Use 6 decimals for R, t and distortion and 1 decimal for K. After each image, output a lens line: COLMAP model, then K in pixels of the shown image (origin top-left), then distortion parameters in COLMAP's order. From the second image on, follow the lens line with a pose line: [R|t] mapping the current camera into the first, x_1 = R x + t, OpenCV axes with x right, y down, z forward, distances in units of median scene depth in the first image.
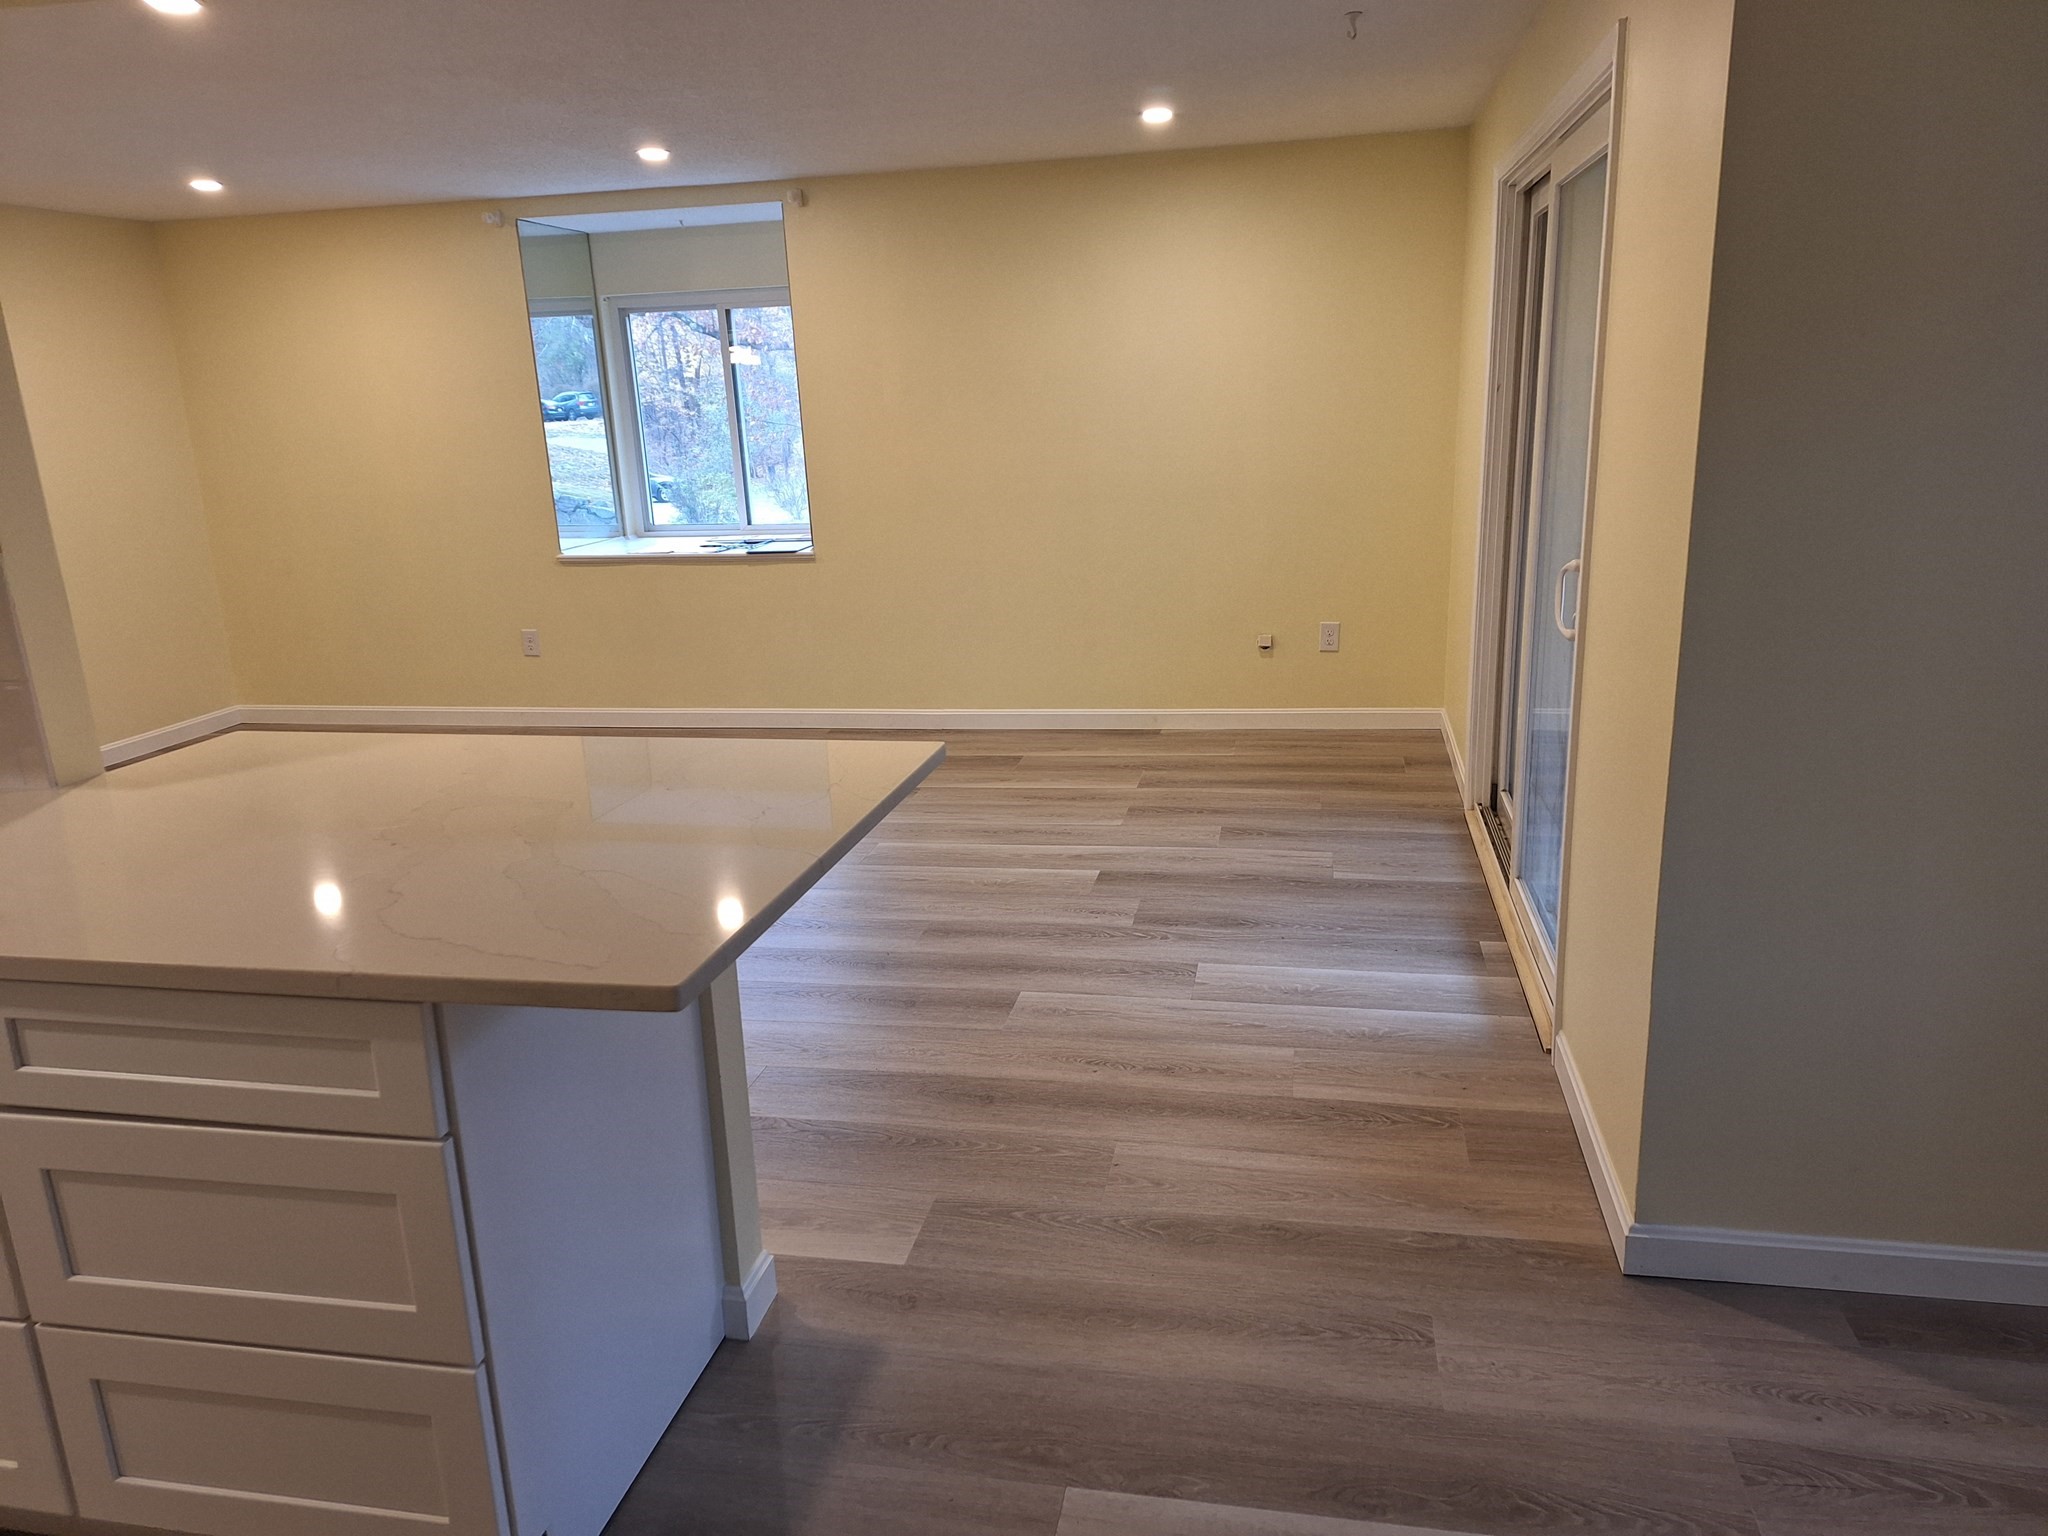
lens RADIAL K [[1398.4, 0, 1034.5], [0, 1398.4, 762.9], [0, 0, 1]] dist [0.101200, -0.095309]
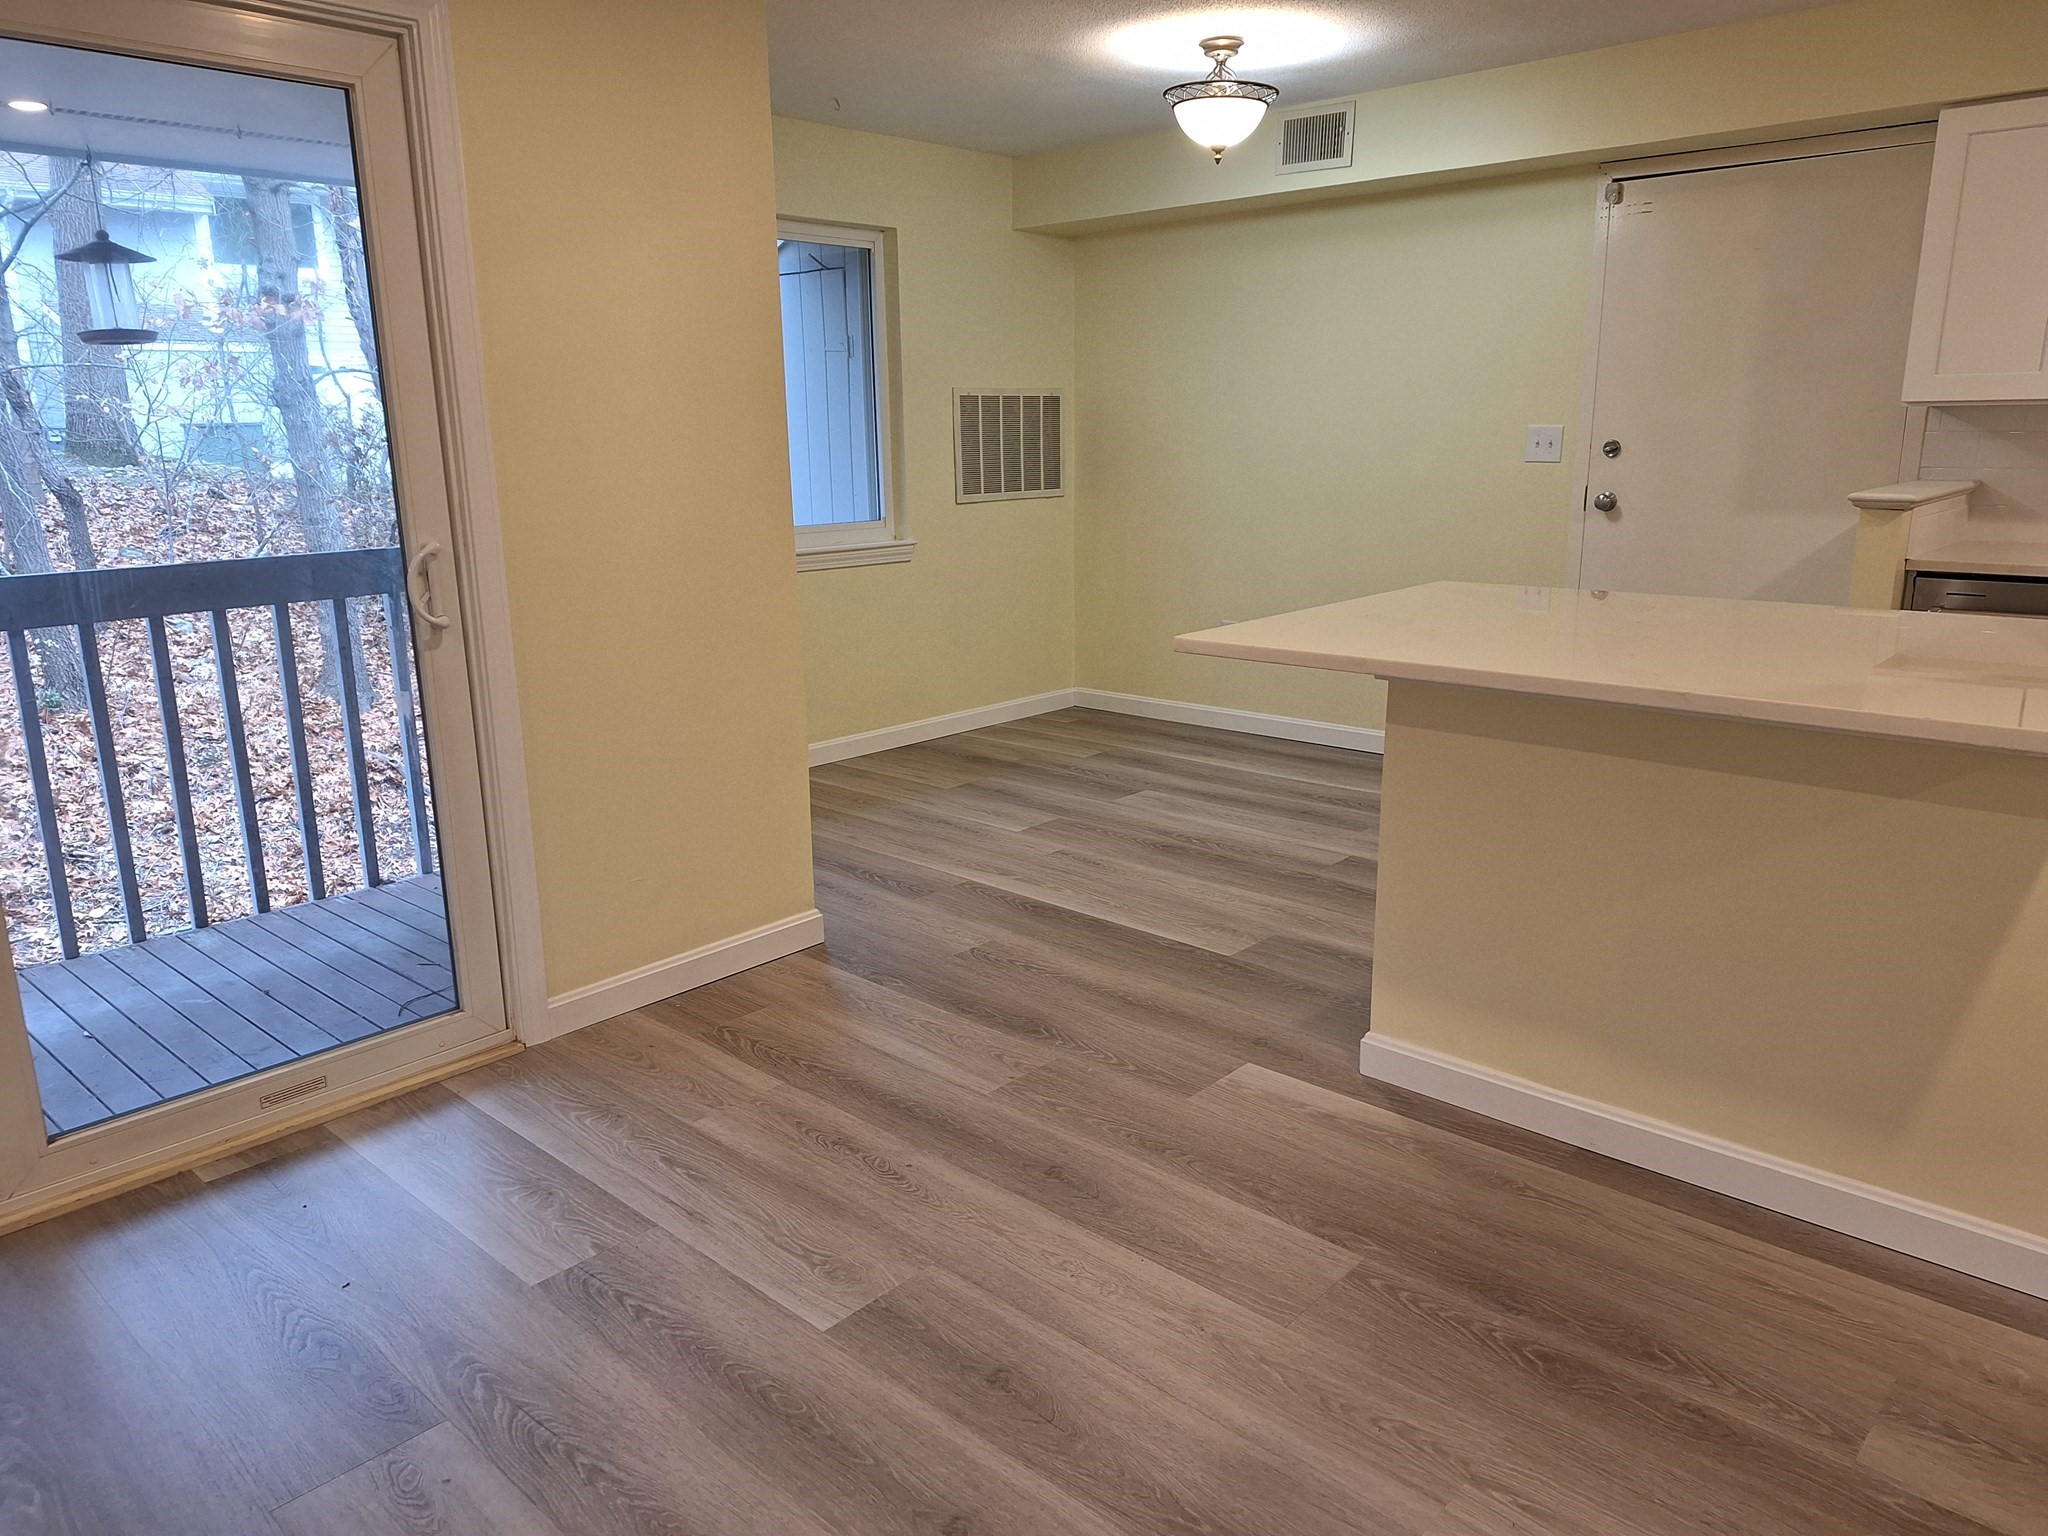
lens RADIAL K [[1416.9, 0, 1024.3], [0, 1416.9, 775.2], [0, 0, 1]] dist [0.061641, -0.066401]
pose [[-0.853275, -0.070129, 0.516724, -0.401743], [0.182507, 0.888080, 0.421906, -0.297206], [-0.488481, 0.454308, -0.744977, 1.418208]]
